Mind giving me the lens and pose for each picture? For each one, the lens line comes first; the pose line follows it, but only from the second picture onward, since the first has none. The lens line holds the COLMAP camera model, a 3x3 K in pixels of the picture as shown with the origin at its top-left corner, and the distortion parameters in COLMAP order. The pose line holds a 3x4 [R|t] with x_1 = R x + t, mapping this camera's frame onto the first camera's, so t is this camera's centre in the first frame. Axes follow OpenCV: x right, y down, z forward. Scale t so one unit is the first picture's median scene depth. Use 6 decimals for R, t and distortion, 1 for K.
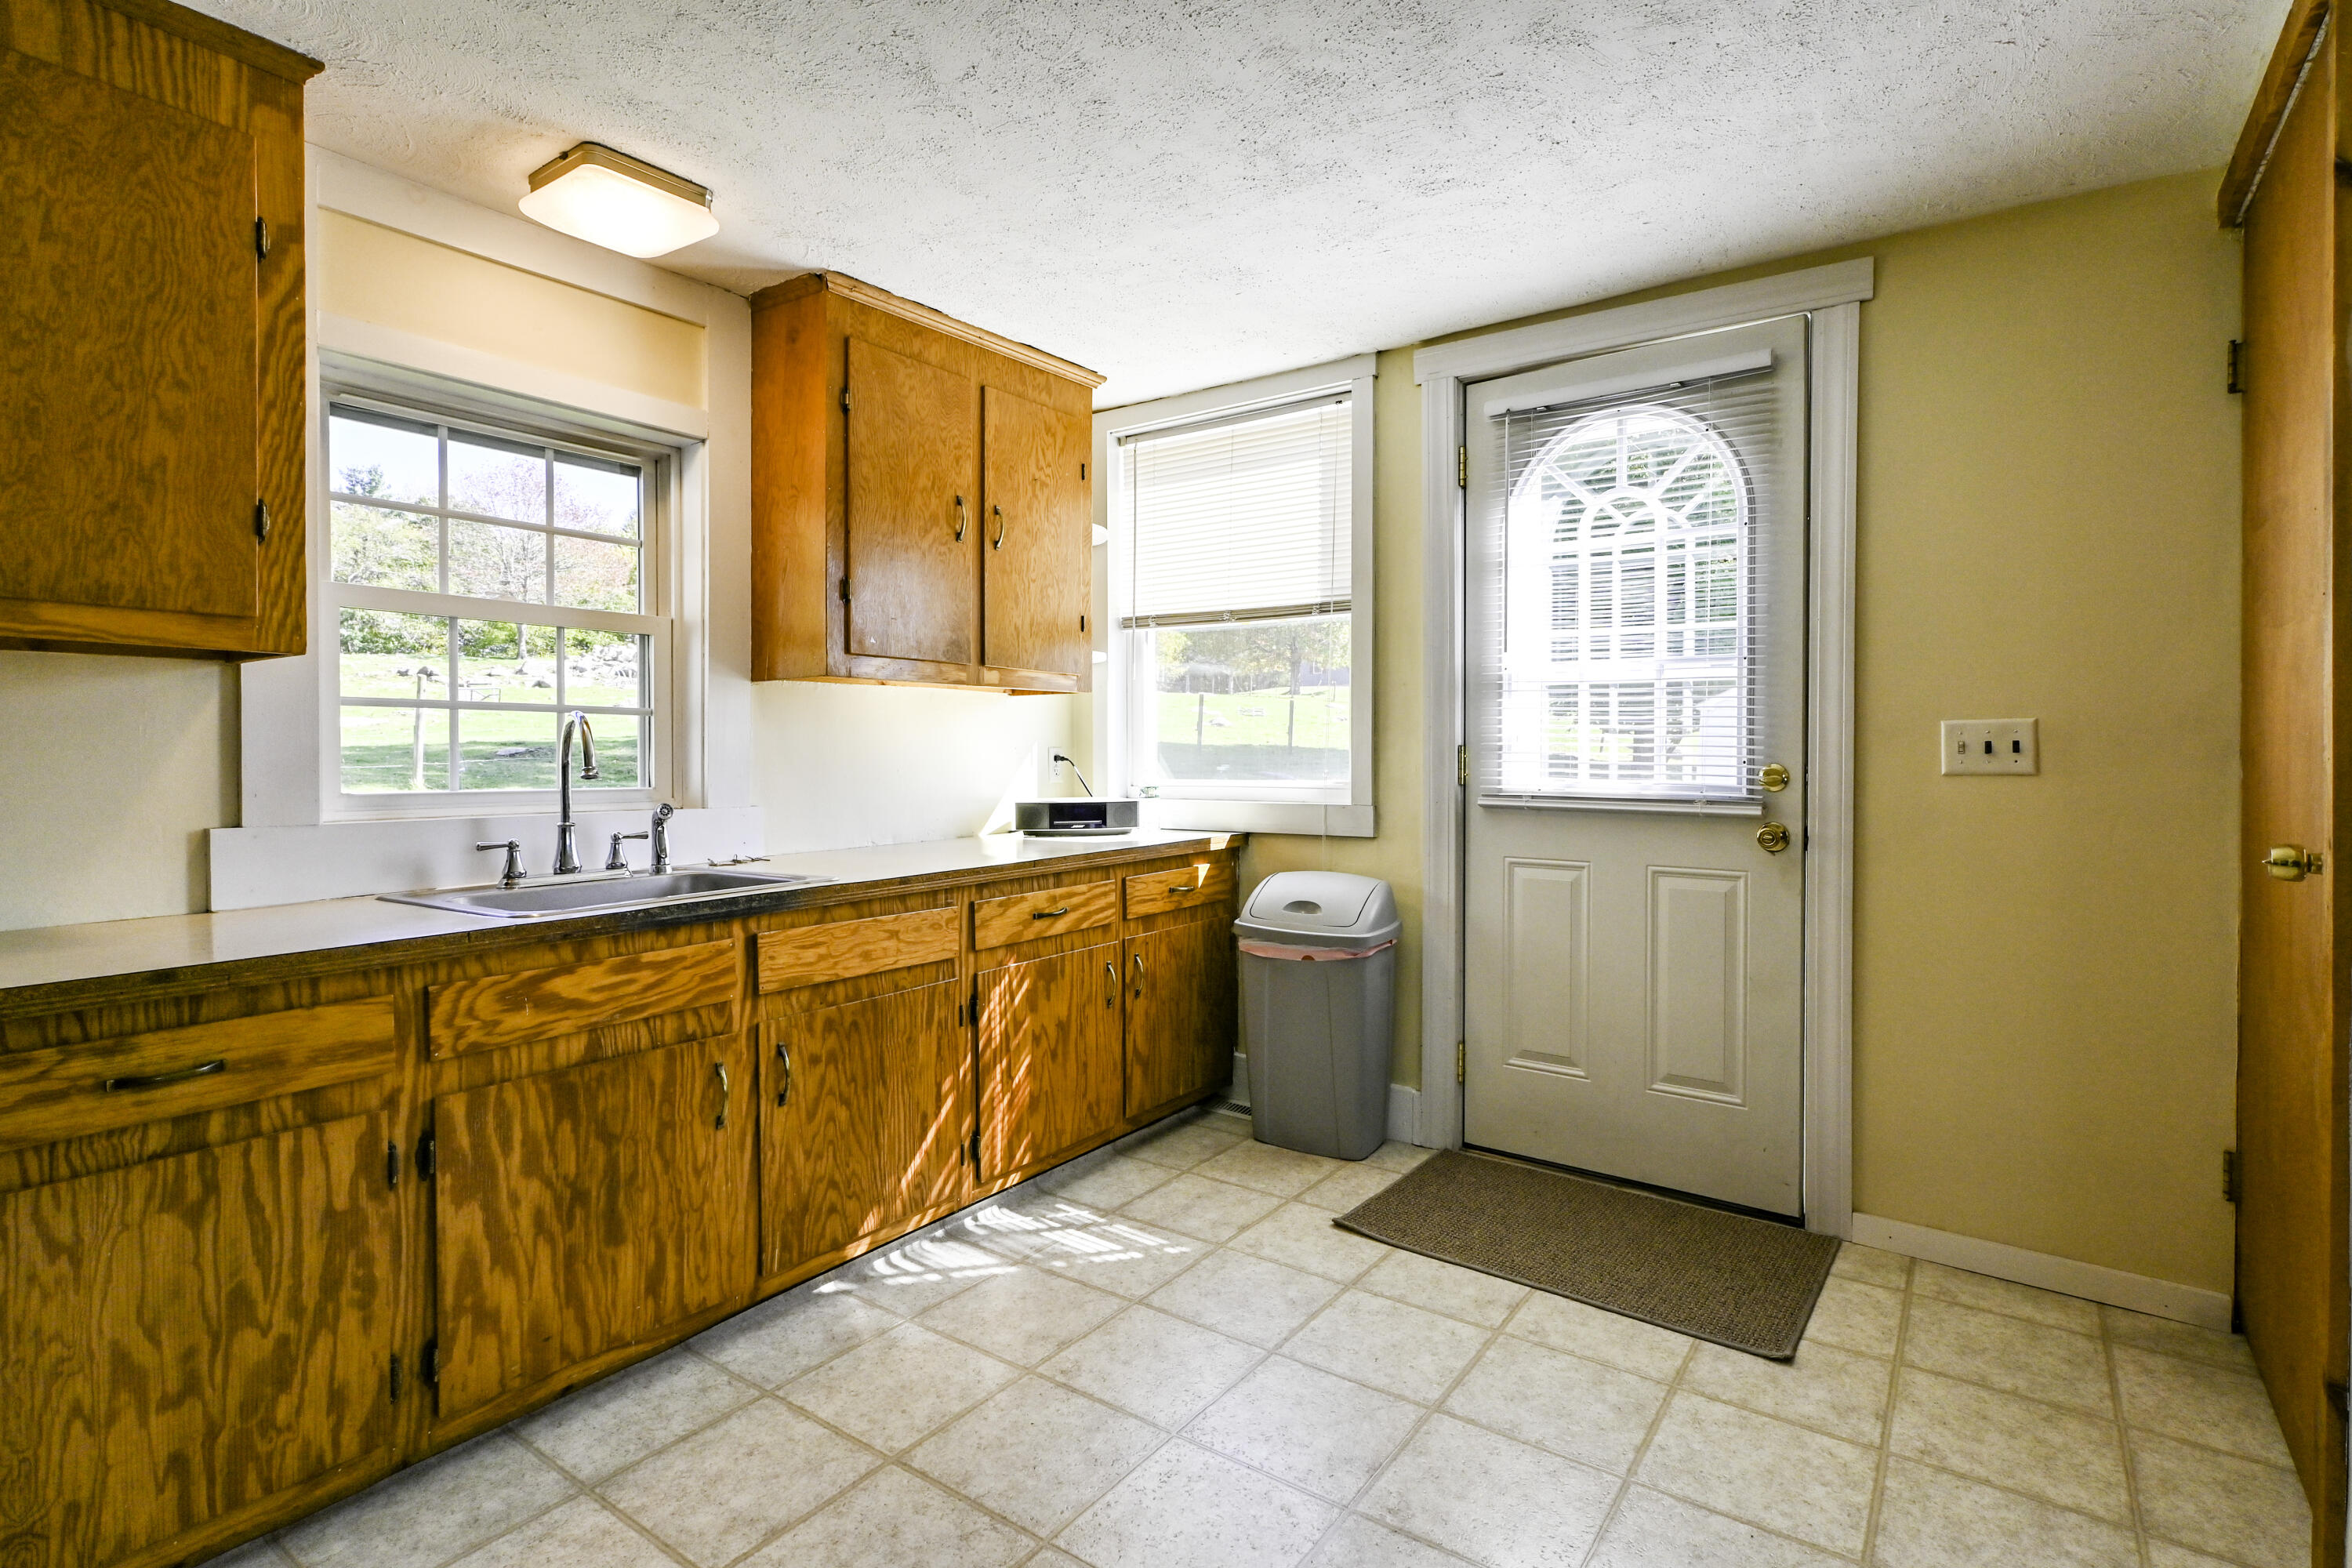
lens RADIAL K [[1170.9, 0, 1133.5], [0, 1170.9, 778.6], [0, 0, 1]] dist [-0.001042, 0.000604]
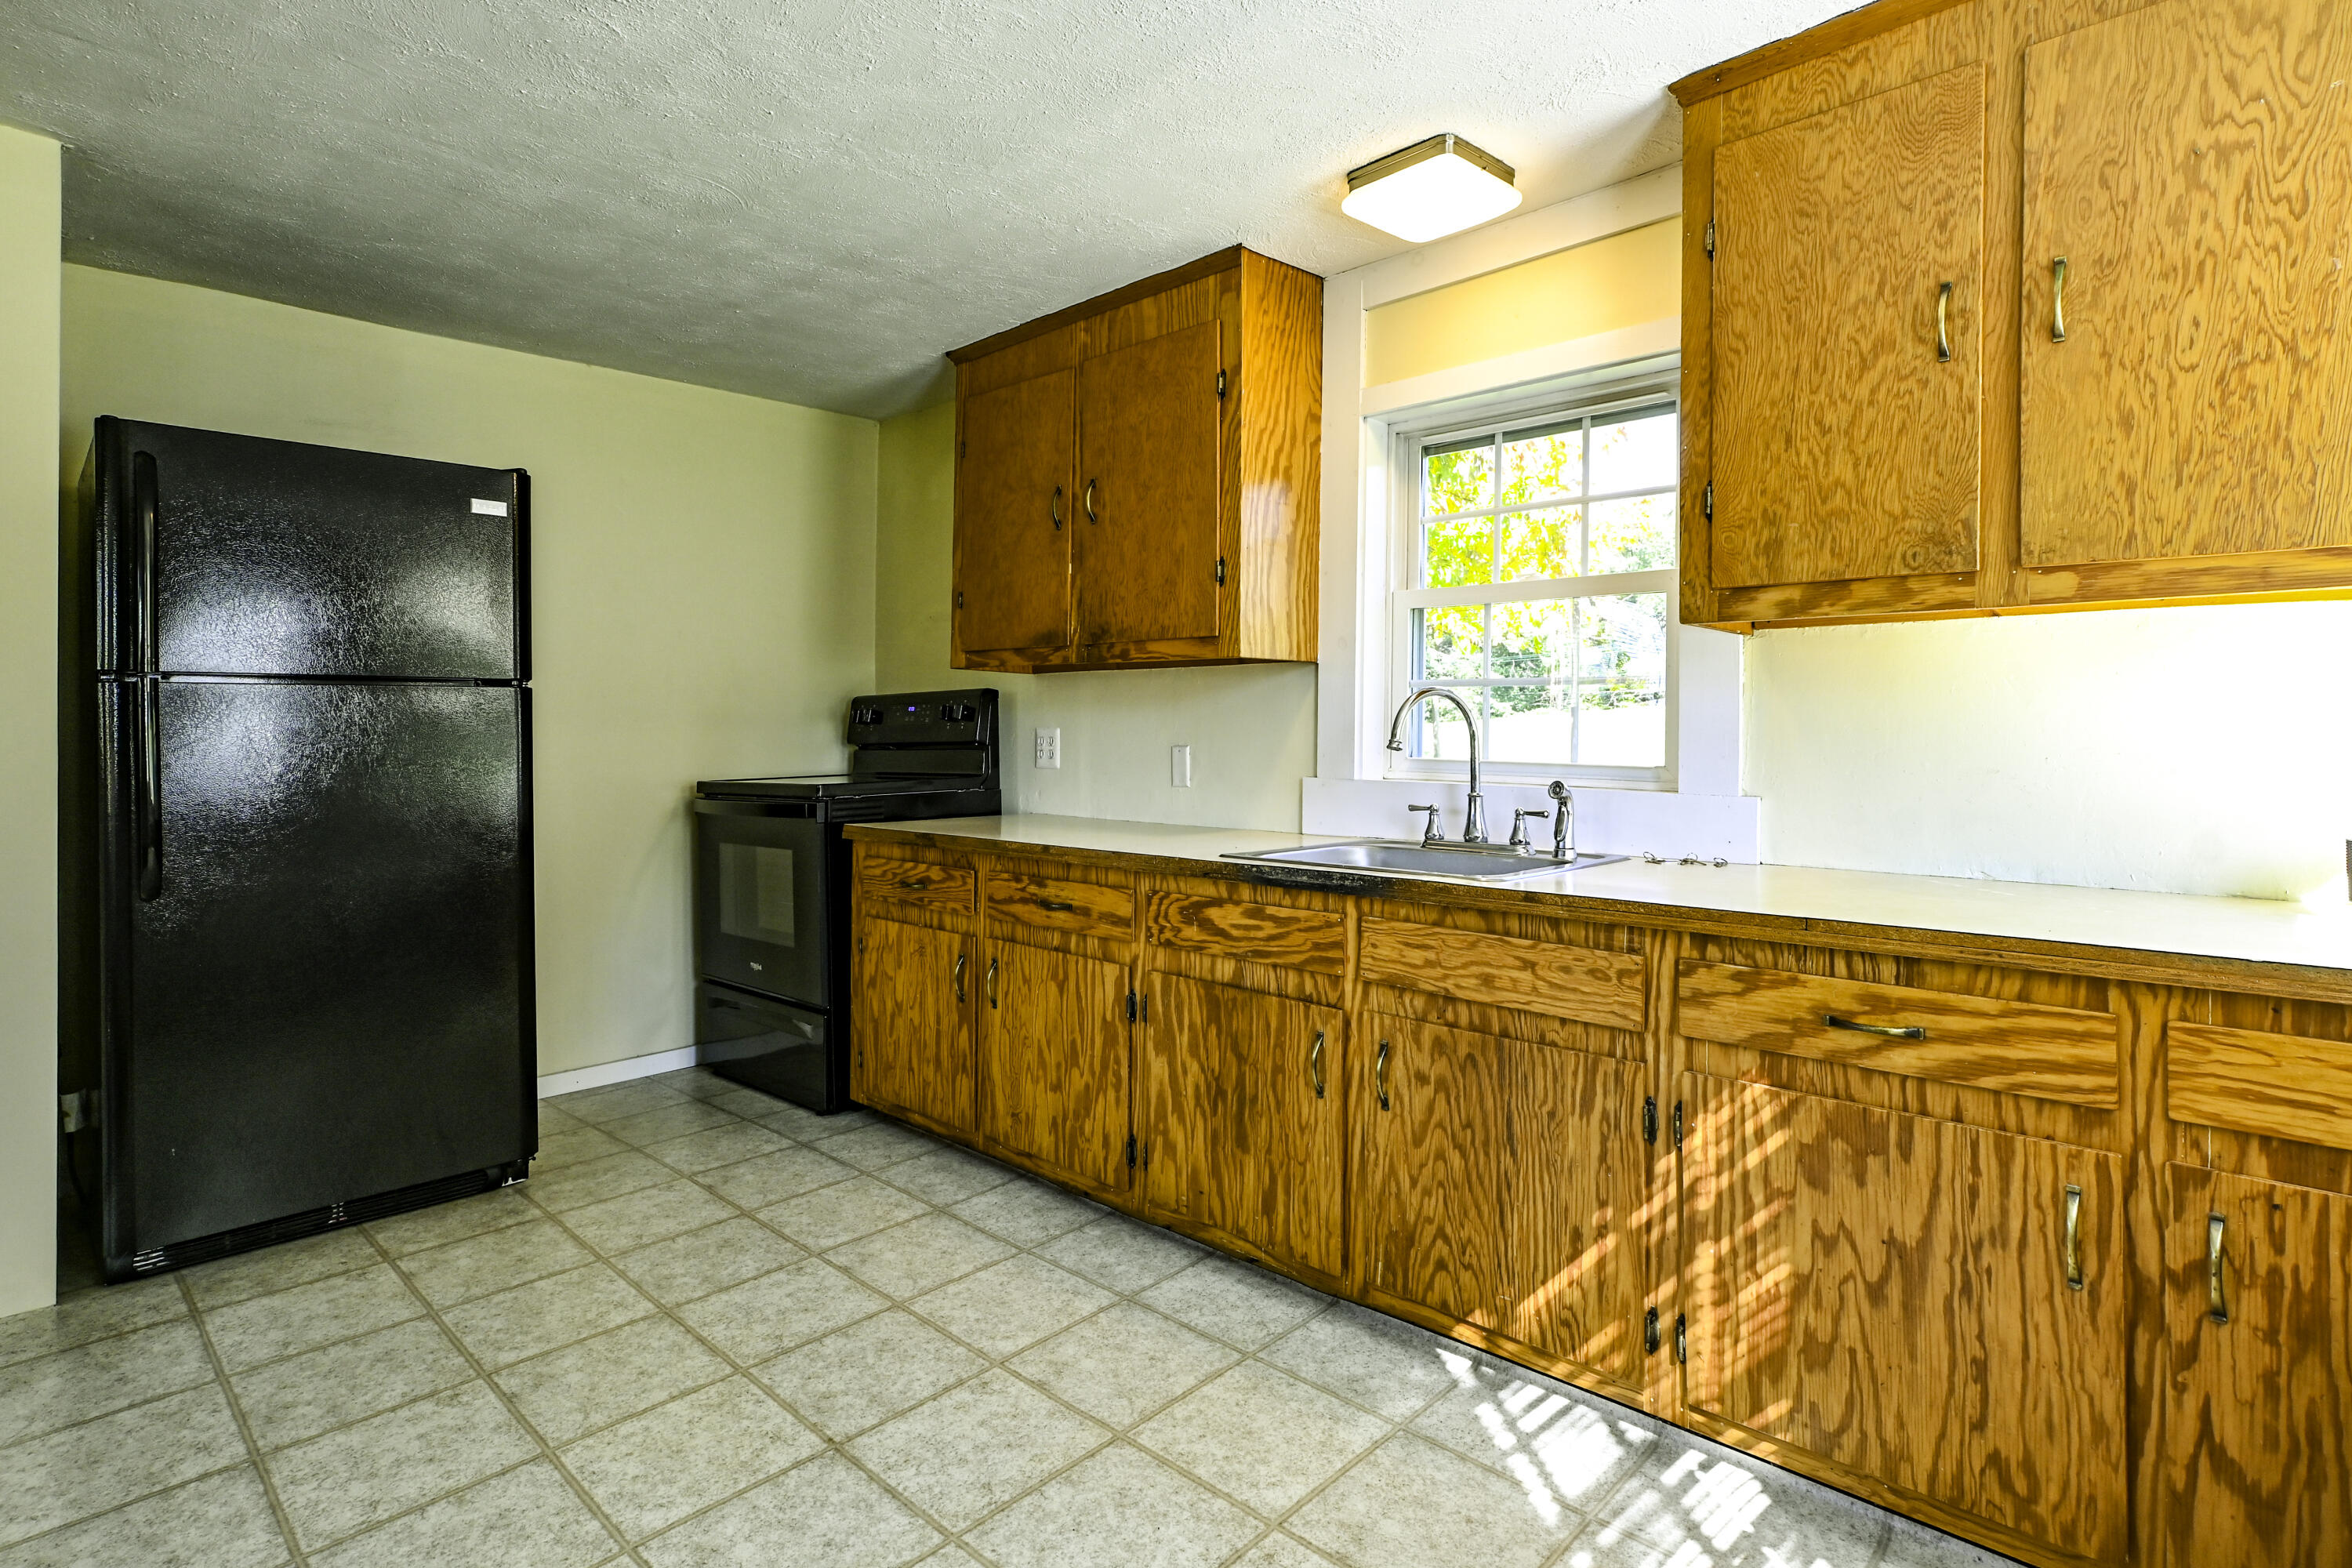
lens RADIAL K [[1178.7, 0, 1171.4], [0, 1178.7, 726.7], [0, 0, 1]] dist [0.000646, -0.000545]
pose [[-0.122094, 0.005200, -0.992505, 0.572374], [-0.021173, 0.999745, 0.007843, -0.023053], [0.992293, 0.021972, -0.121953, 0.841648]]
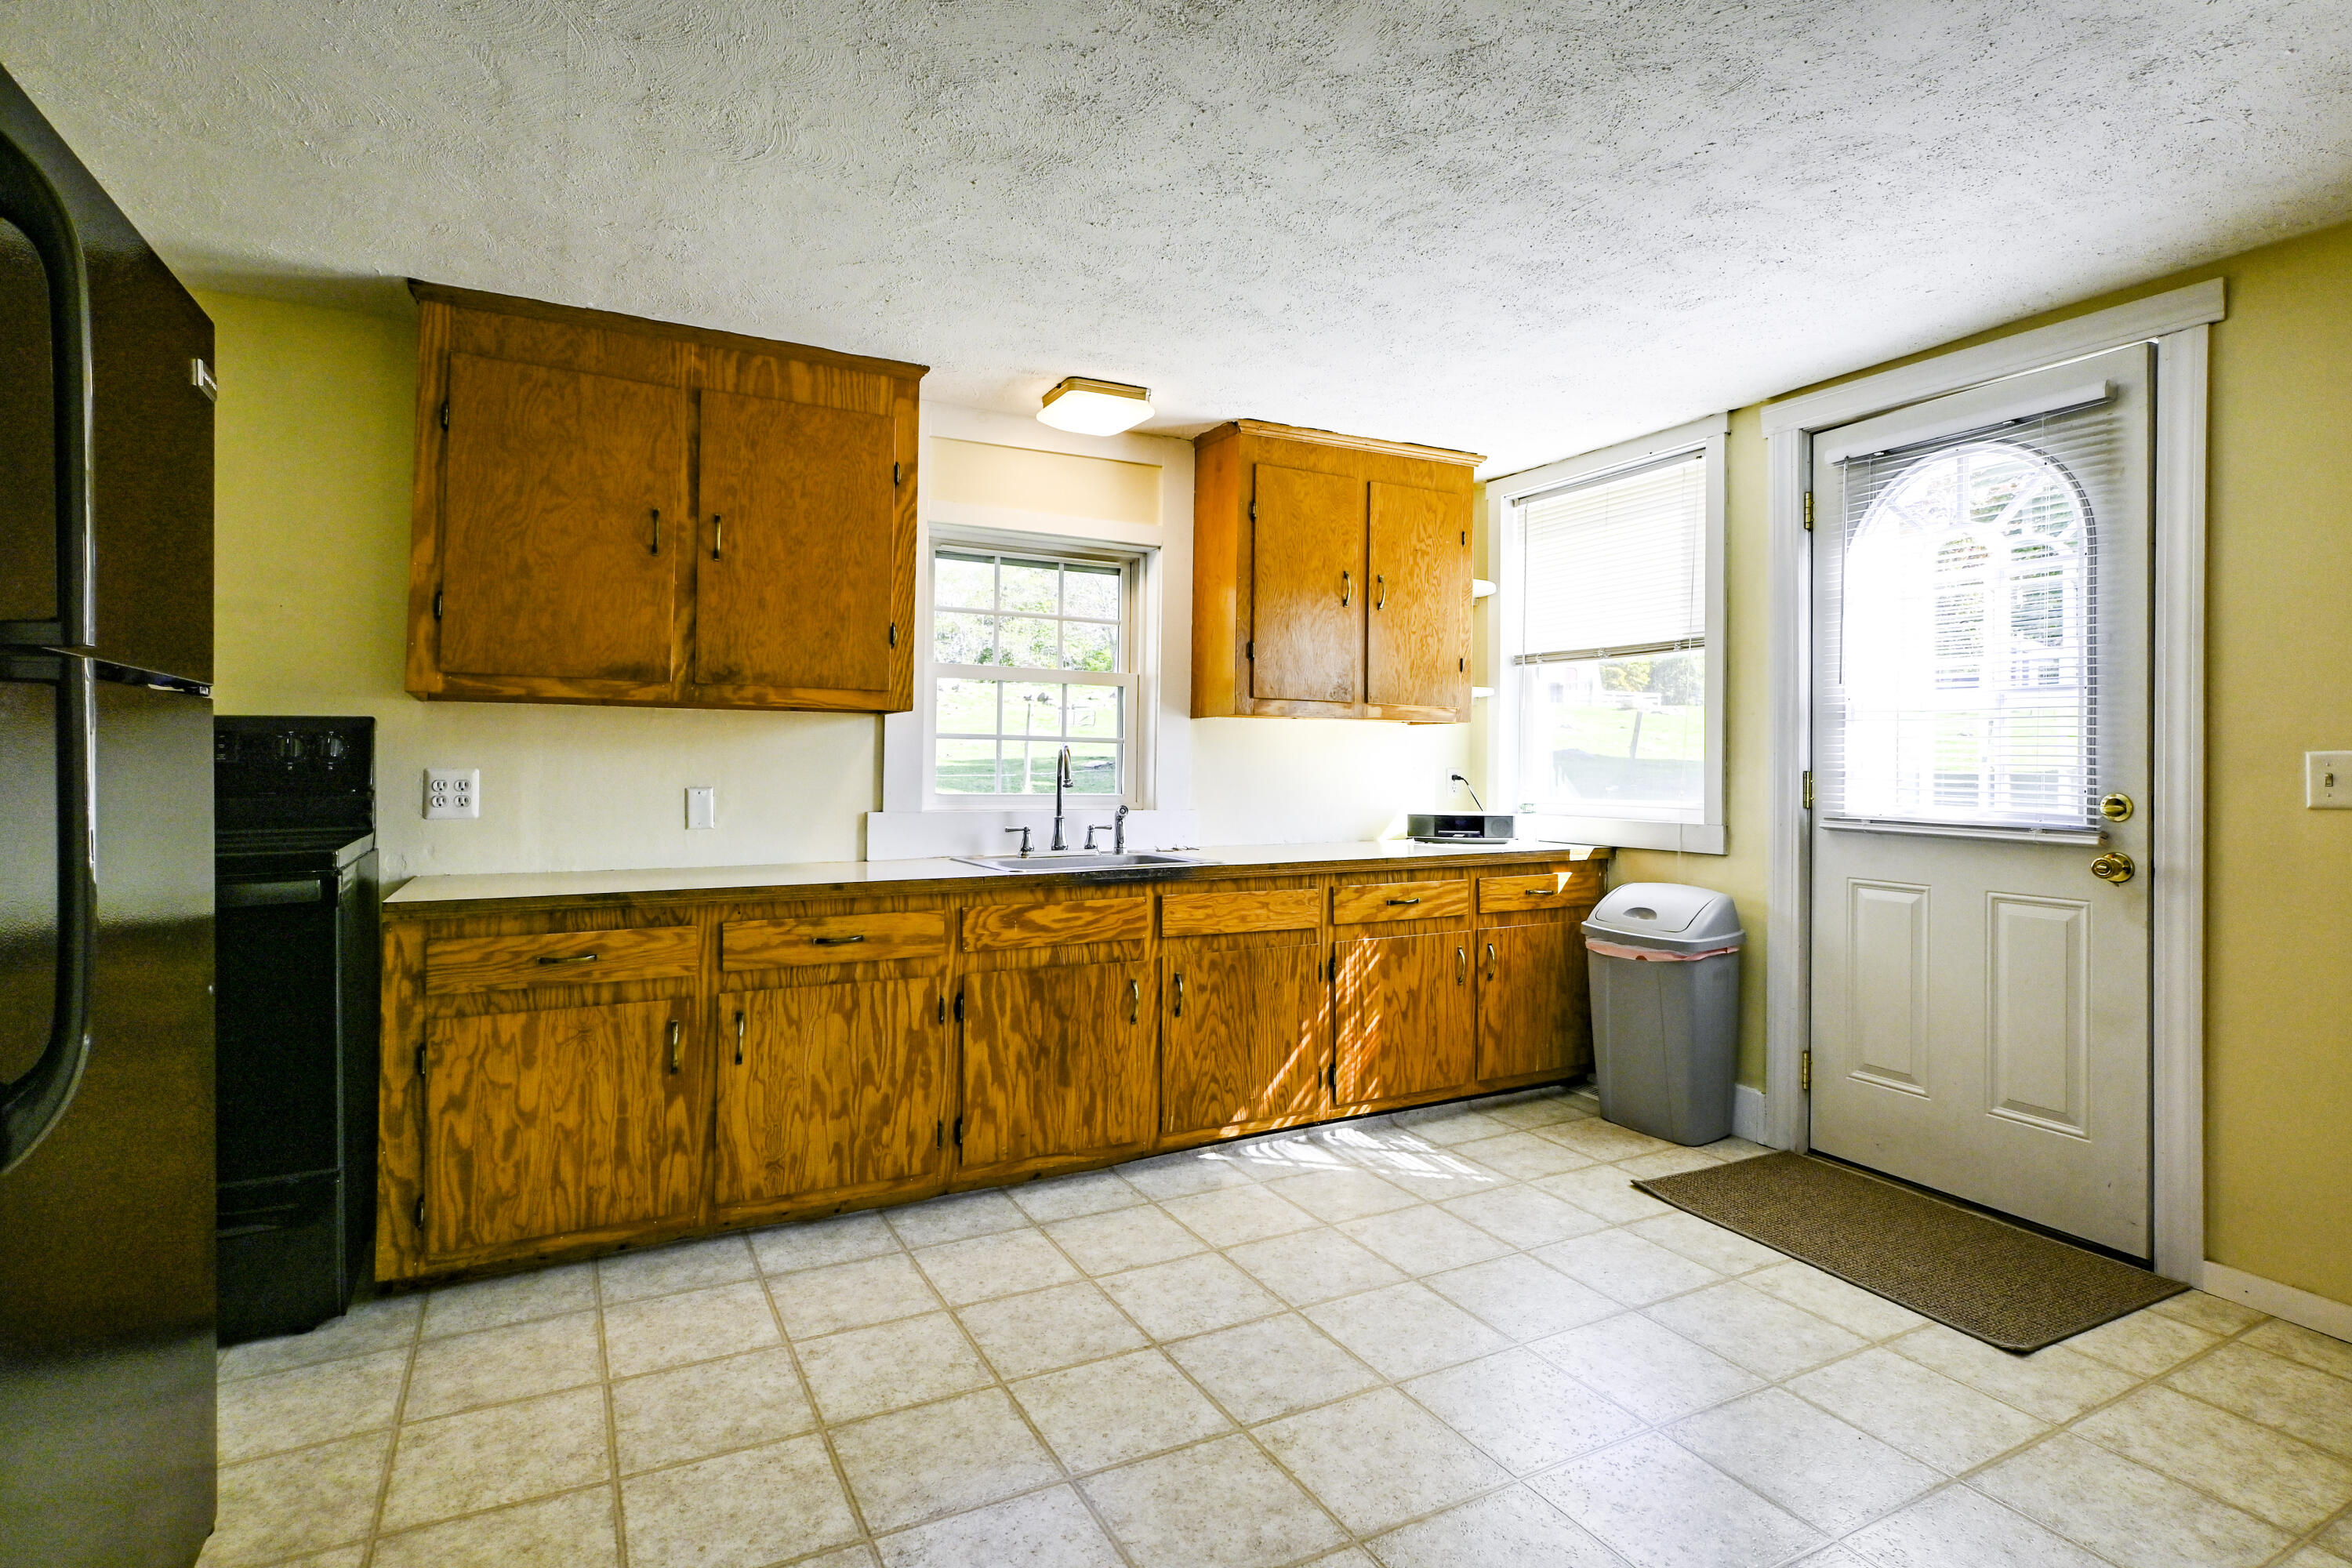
lens RADIAL K [[1154.4, 0, 1120.9], [0, 1154.4, 761.4], [0, 0, 1]] dist [-0.001756, -0.000280]
pose [[0.886730, 0.007618, -0.462224, 0.261161], [-0.020643, 0.999519, -0.023128, 0.000184], [0.461826, 0.030050, 0.886461, -0.268440]]
